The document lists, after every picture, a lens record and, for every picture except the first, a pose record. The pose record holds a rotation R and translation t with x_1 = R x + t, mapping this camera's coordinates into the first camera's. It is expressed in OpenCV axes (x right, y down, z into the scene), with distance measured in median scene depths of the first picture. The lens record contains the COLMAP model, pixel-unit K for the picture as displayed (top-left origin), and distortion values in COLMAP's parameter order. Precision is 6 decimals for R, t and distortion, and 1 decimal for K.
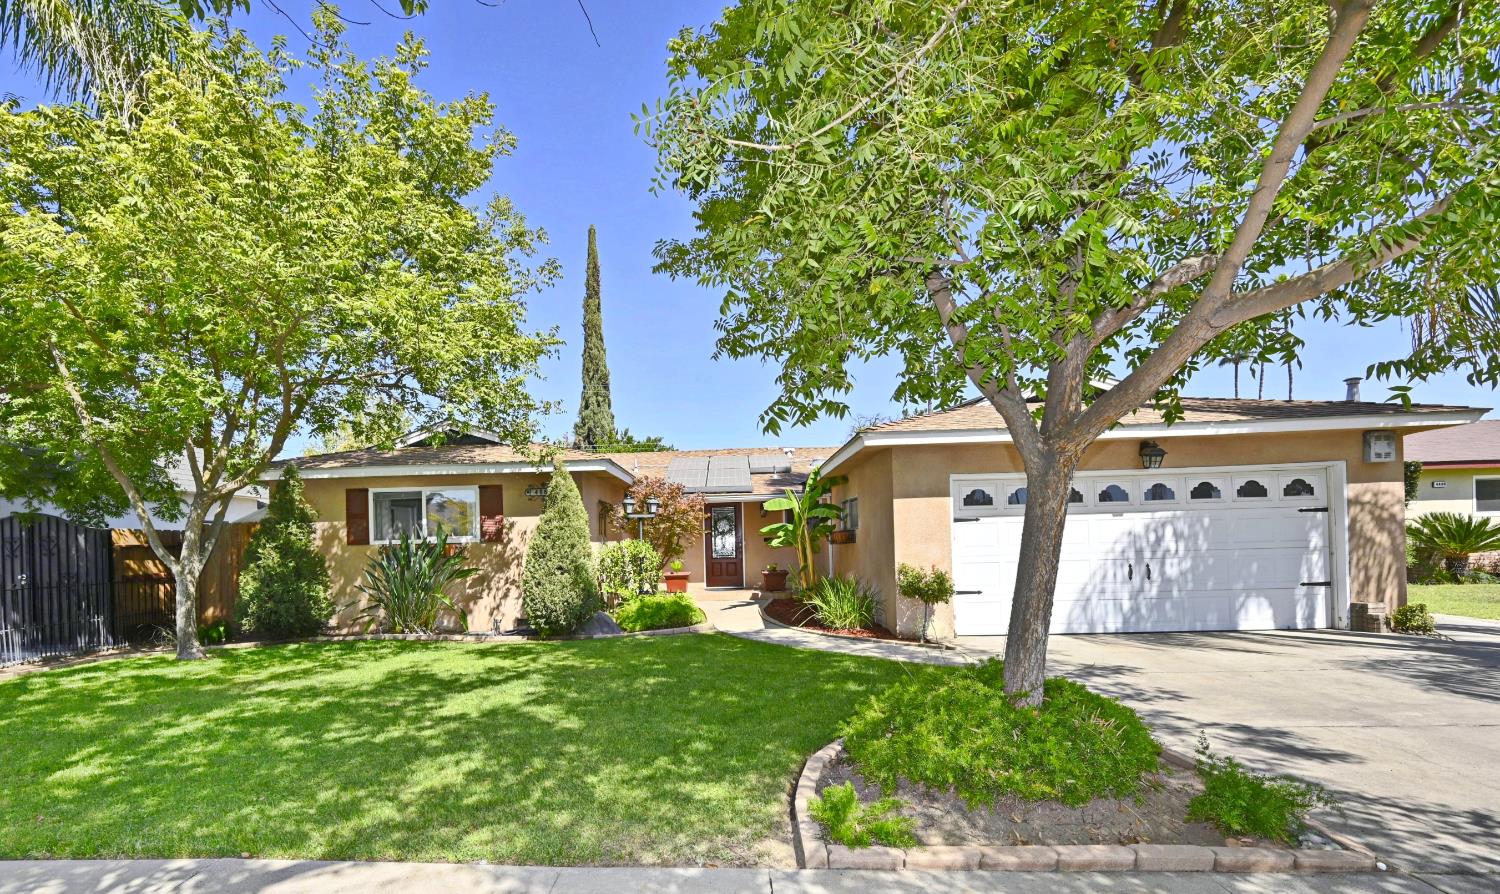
lens RADIAL K [[646.8, 0, 695.1], [0, 646.8, 548.8], [0, 0, 1]] dist [-0.013172, -0.000091]
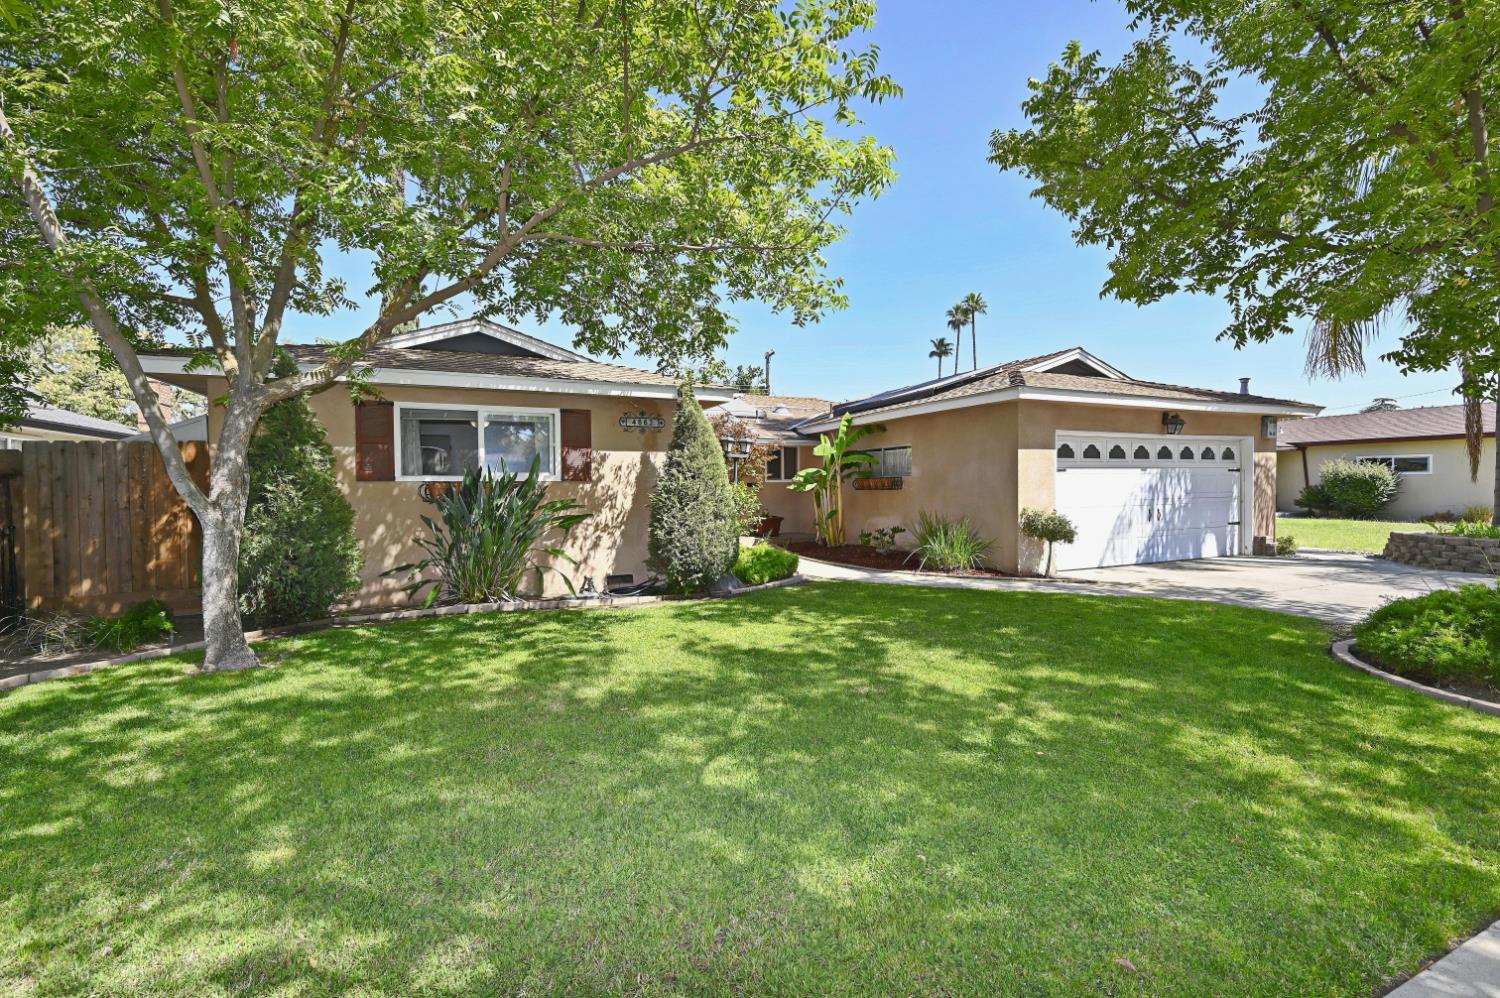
lens RADIAL K [[632.7, 0, 749.1], [0, 632.7, 491.5], [0, 0, 1]] dist [0.000061, 0.000251]
pose [[0.891375, 0.013079, 0.453078, -0.483977], [-0.012978, 0.999910, -0.003331, 0.003859], [-0.453081, -0.002911, 0.891465, 0.199285]]
